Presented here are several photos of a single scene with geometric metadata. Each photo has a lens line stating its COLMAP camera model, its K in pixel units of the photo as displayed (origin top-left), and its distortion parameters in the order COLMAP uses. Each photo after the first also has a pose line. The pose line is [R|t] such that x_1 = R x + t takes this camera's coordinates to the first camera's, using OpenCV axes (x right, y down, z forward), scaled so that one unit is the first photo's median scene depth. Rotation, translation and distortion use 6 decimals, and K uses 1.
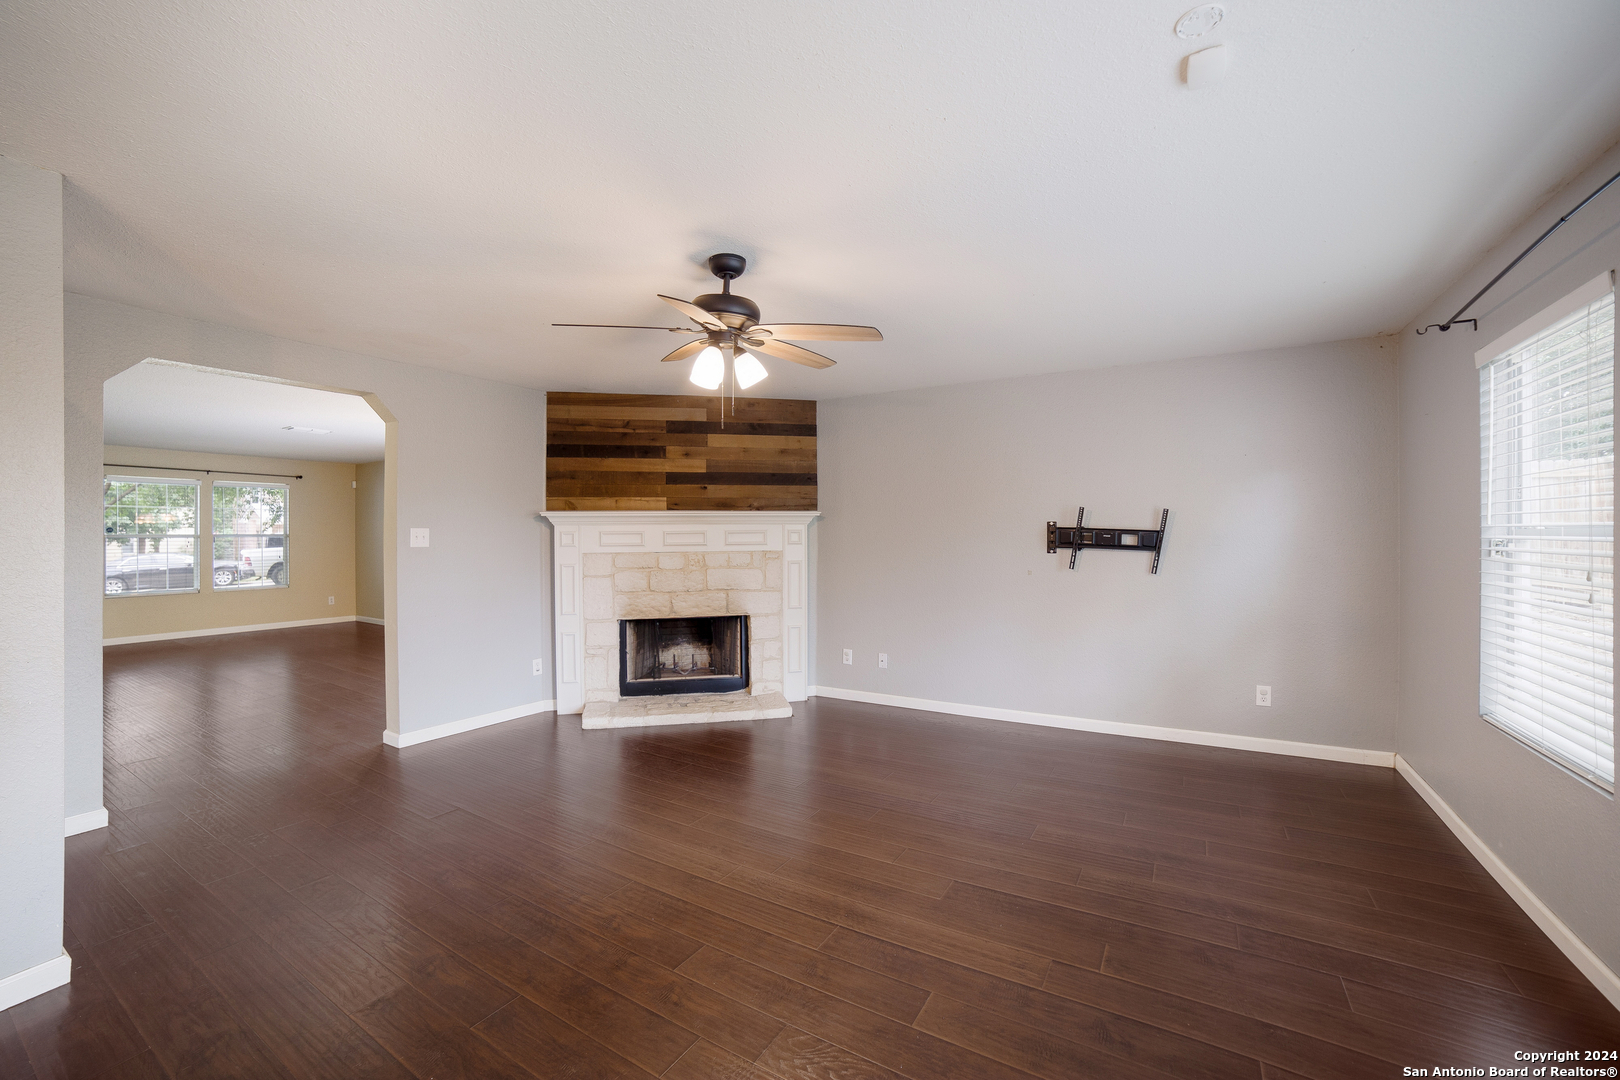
lens RADIAL K [[693.2, 0, 799.0], [0, 693.2, 535.1], [0, 0, 1]] dist [-0.069082, 0.053762]
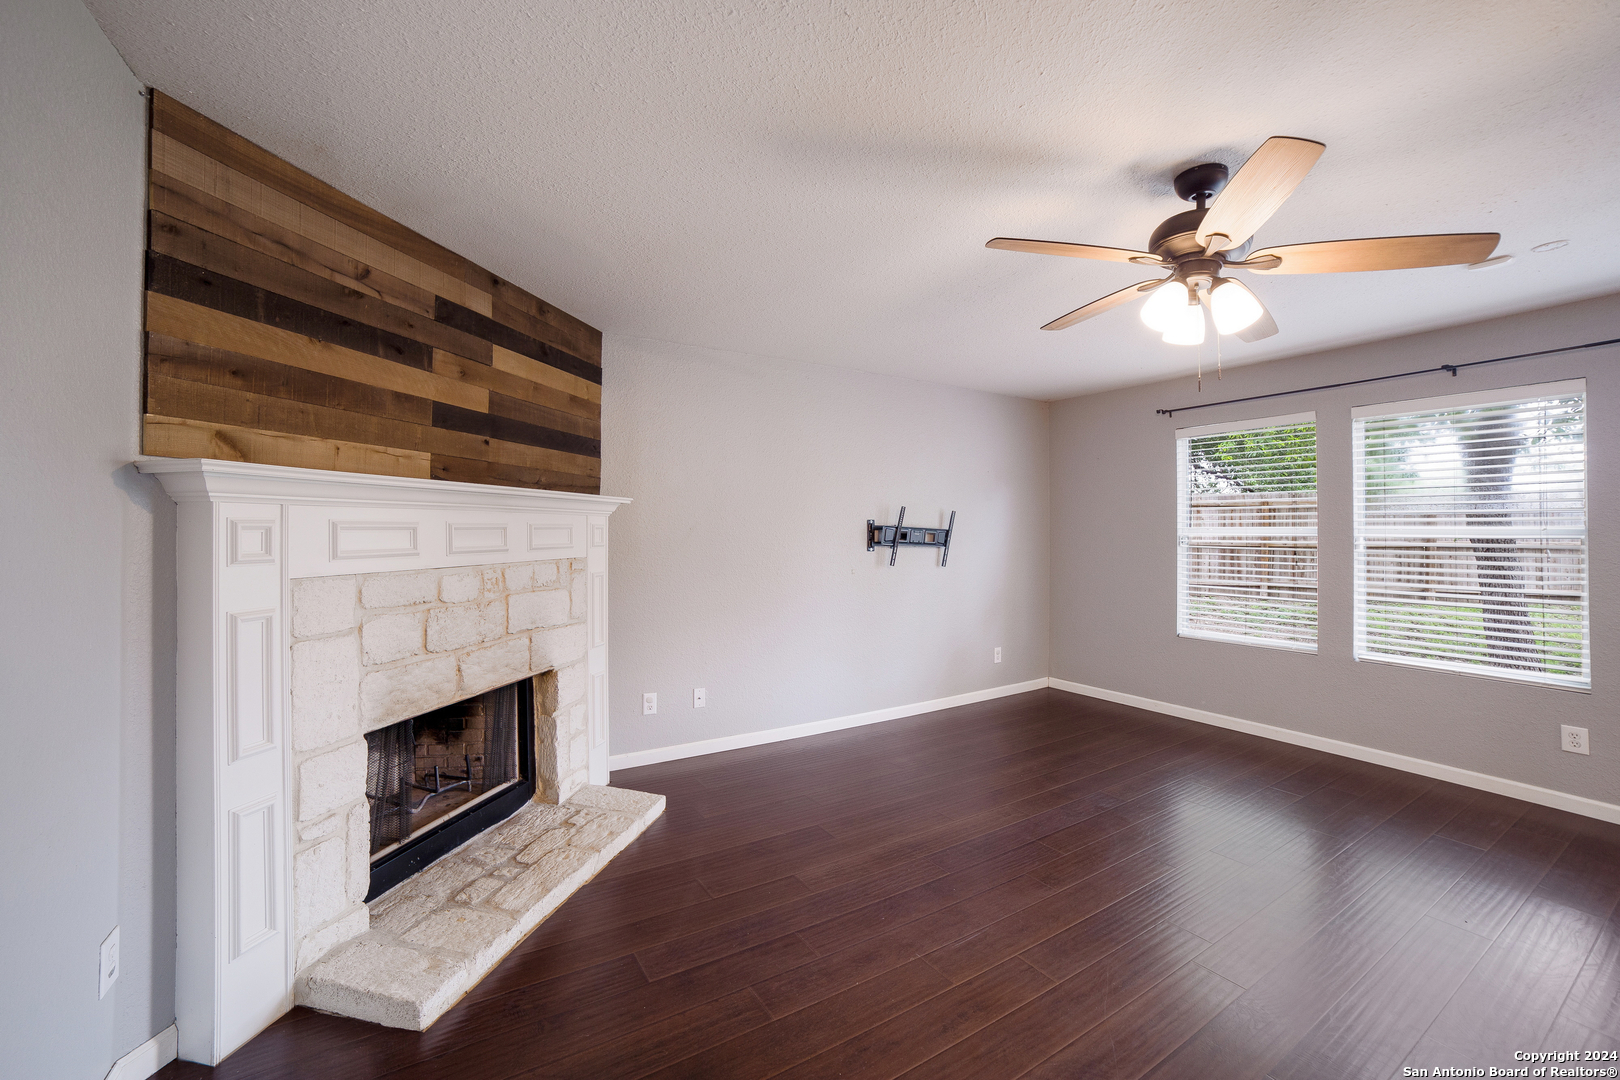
lens RADIAL K [[693.2, 0, 799.0], [0, 693.2, 535.1], [0, 0, 1]] dist [-0.069082, 0.053762]
pose [[0.433491, -0.001955, 0.901156, -0.518793], [-0.003322, 0.999987, 0.003767, -0.000431], [-0.901152, -0.004627, 0.433479, 0.578041]]
